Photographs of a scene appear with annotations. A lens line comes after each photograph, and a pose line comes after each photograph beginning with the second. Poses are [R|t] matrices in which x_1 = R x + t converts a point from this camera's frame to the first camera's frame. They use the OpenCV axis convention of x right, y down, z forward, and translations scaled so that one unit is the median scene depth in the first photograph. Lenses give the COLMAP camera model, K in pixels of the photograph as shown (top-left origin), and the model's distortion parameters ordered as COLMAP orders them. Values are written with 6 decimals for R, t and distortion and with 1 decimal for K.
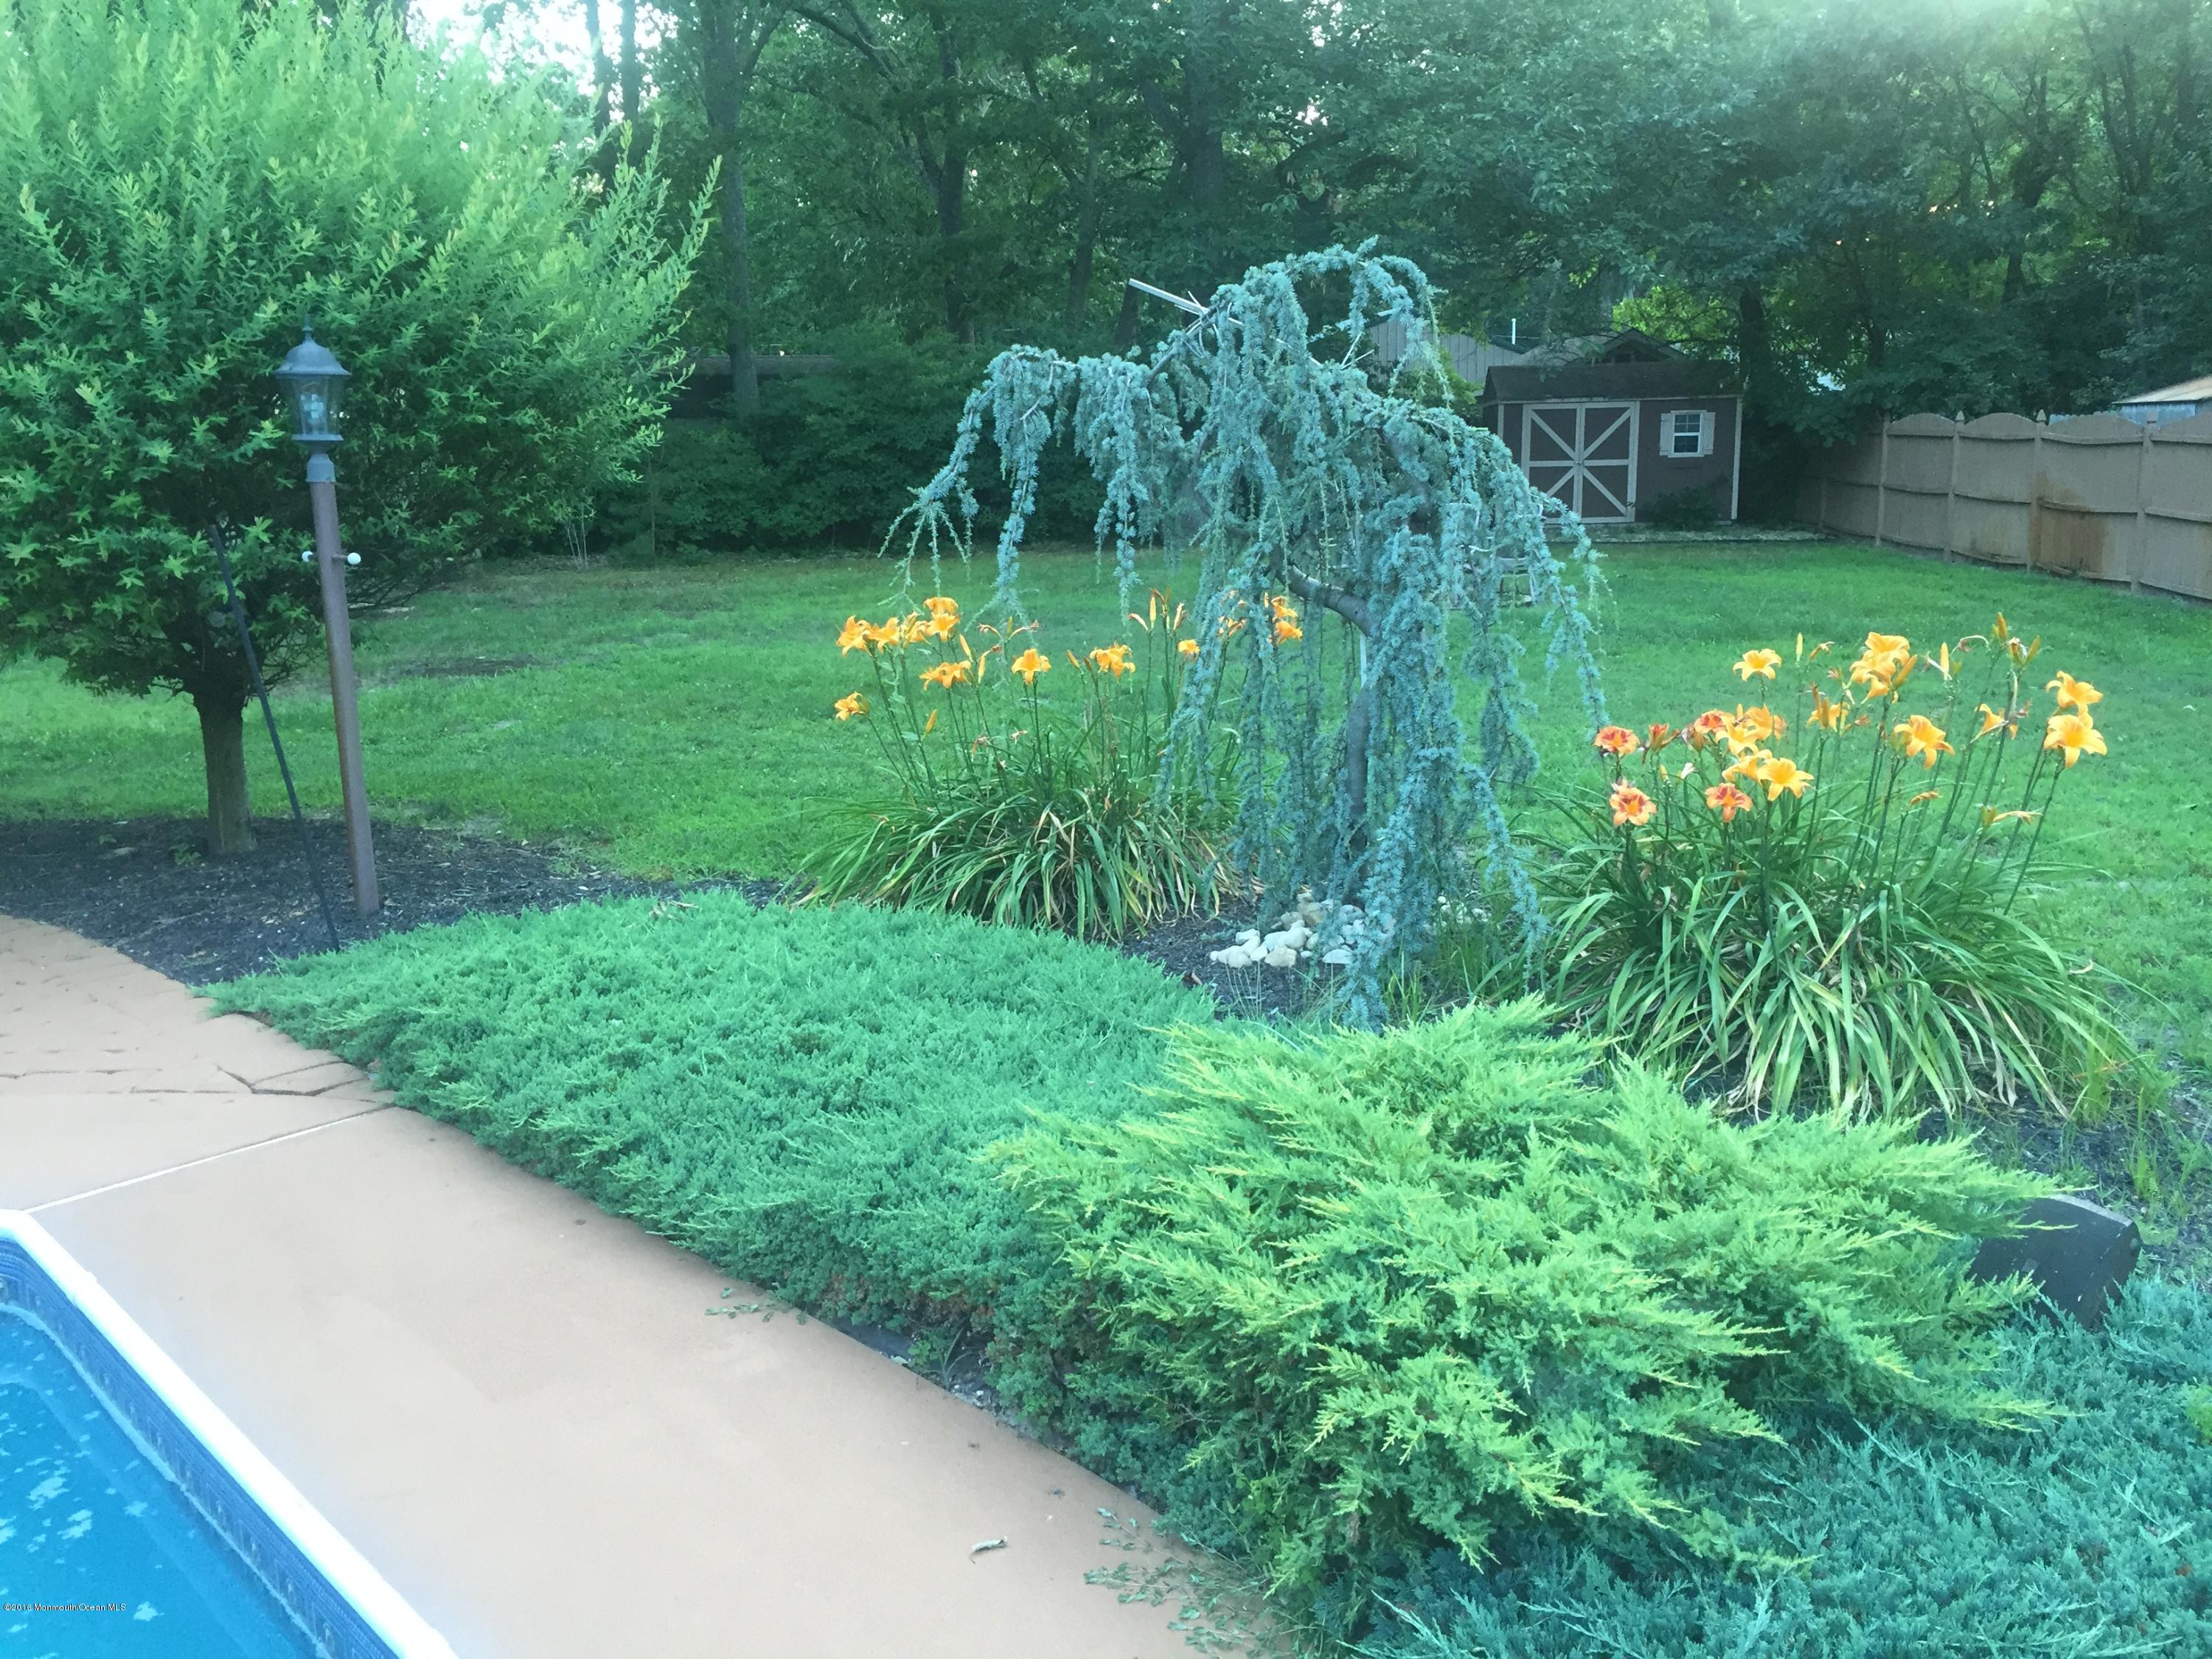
lens RADIAL K [[1879.4, 0, 1105.8], [0, 1879.4, 805.3], [0, 0, 1]] dist [0.081852, -0.105532]
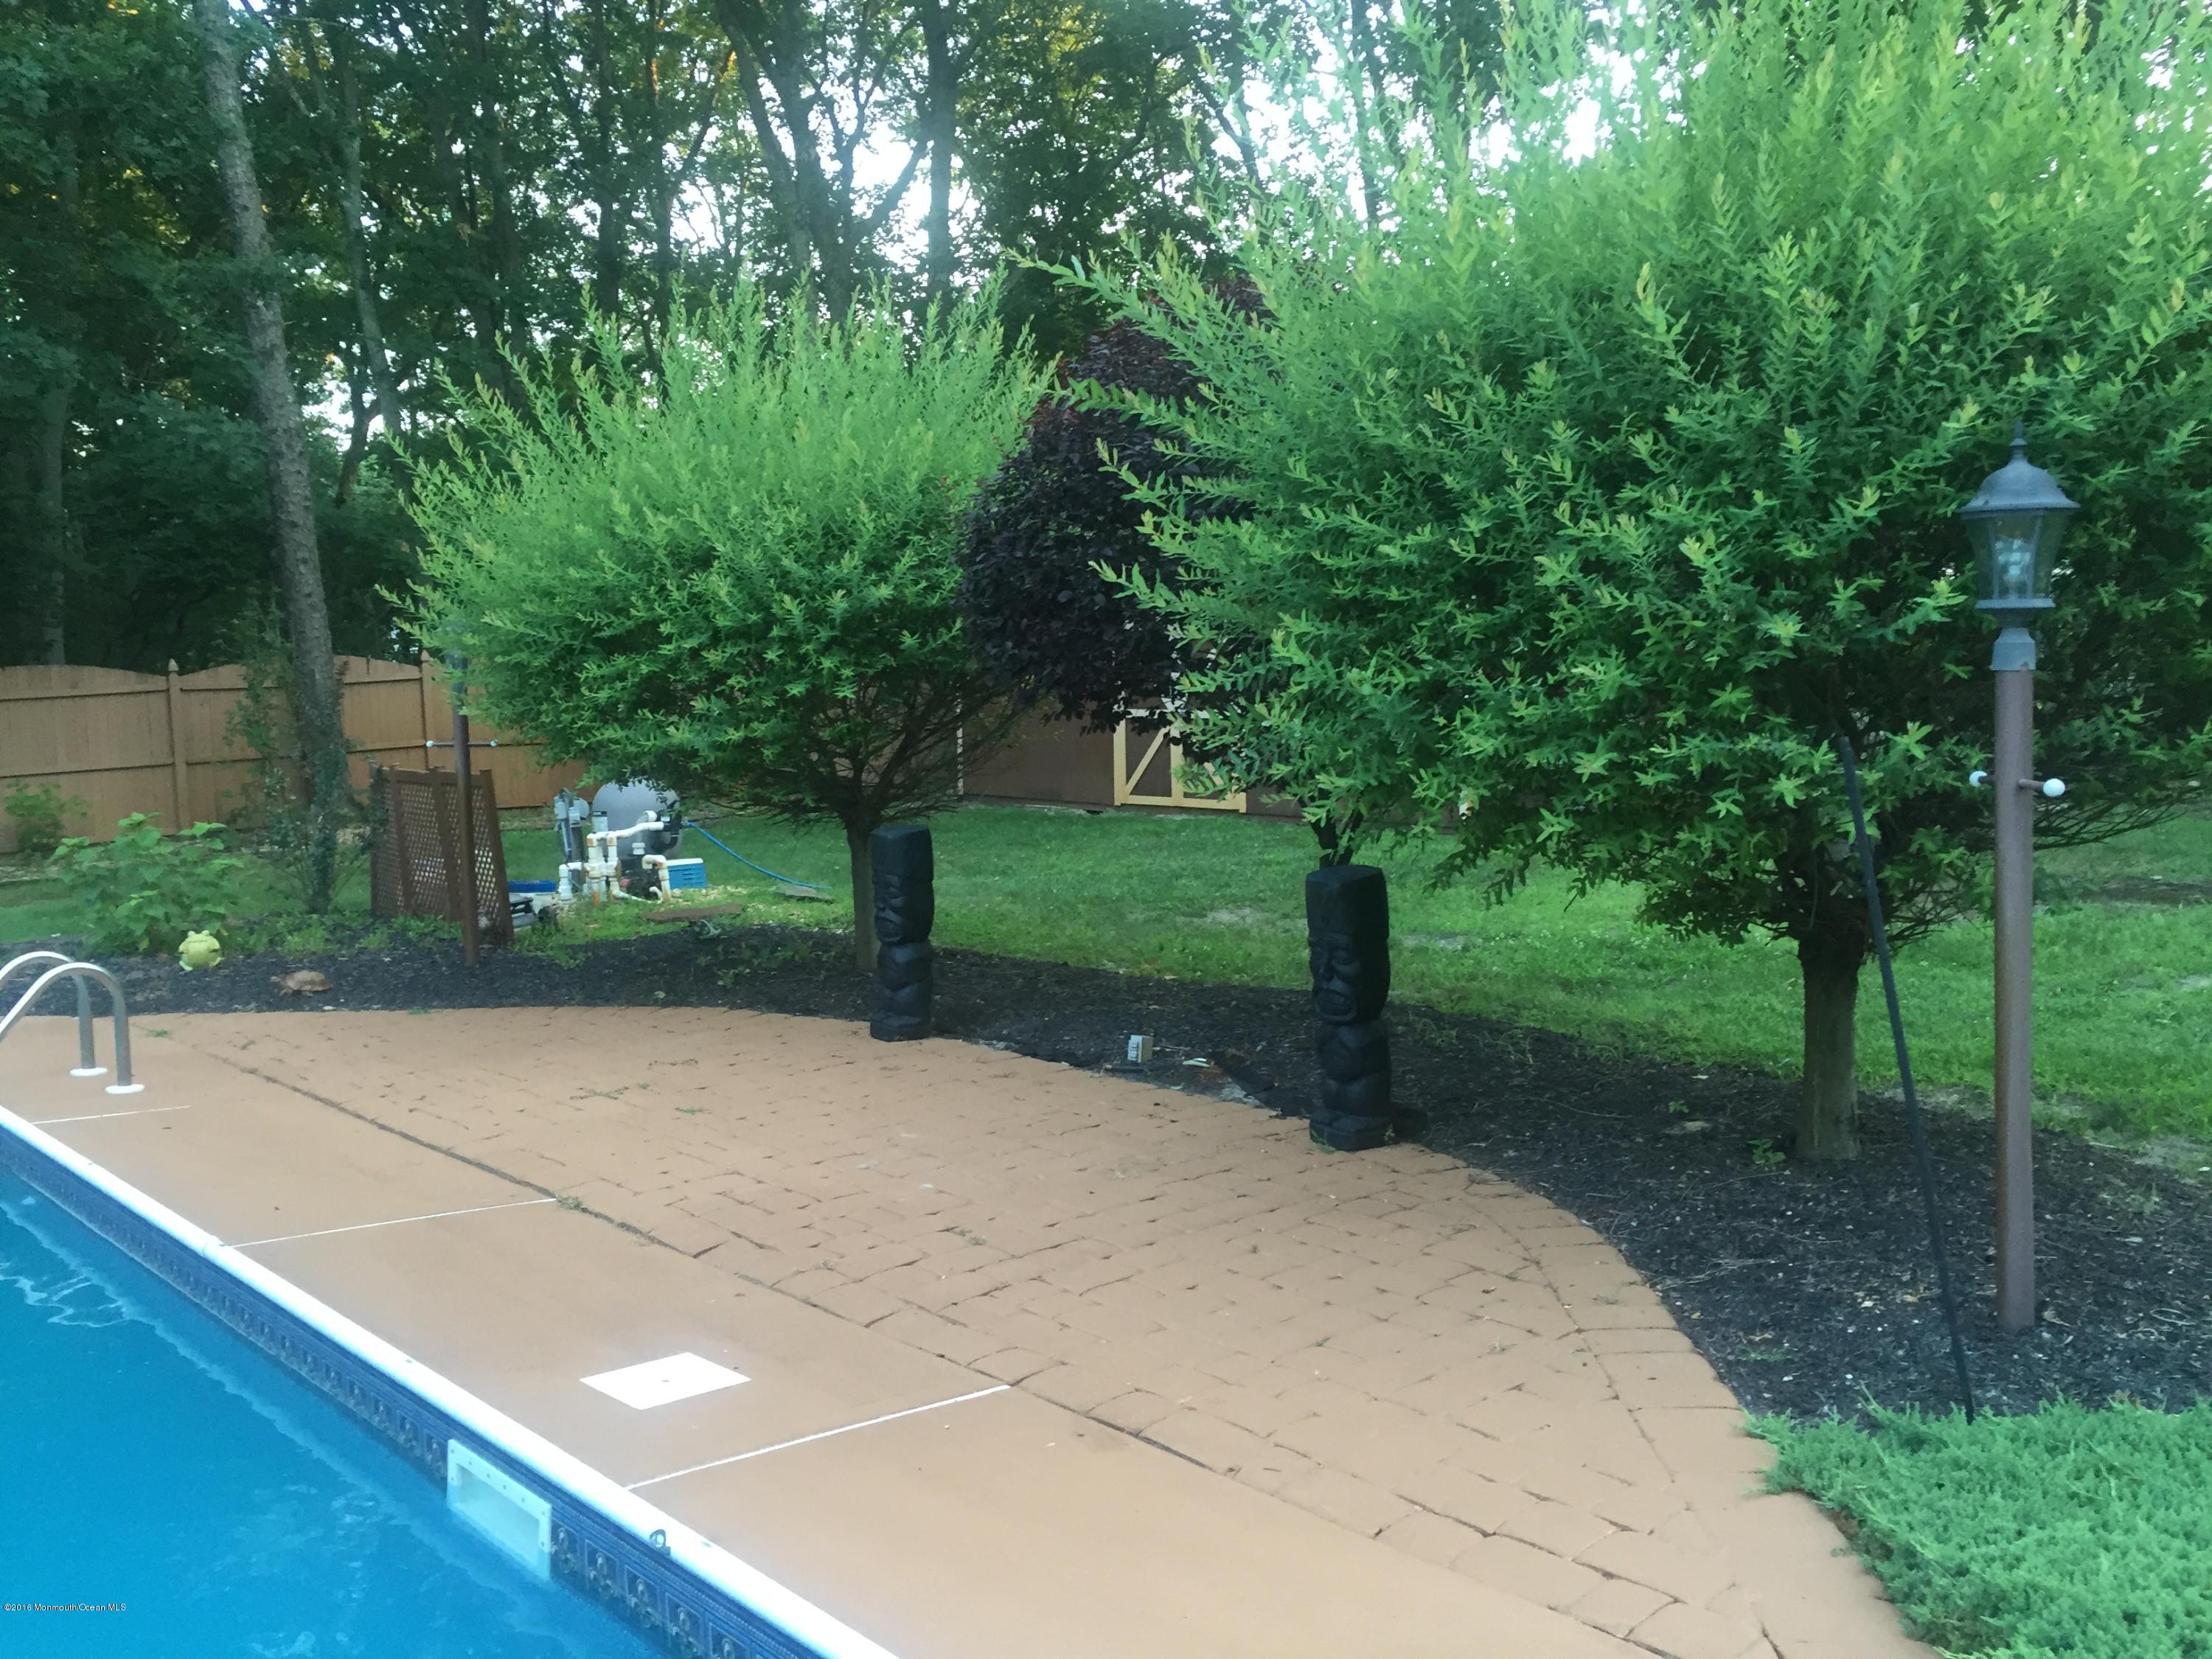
lens RADIAL K [[1879.4, 0, 1105.8], [0, 1879.4, 805.3], [0, 0, 1]] dist [0.081852, -0.105532]
pose [[0.691325, 0.054296, -0.720501, -0.156611], [-0.119658, 0.992007, -0.040056, -0.061317], [0.712567, 0.113905, 0.692296, 0.334865]]
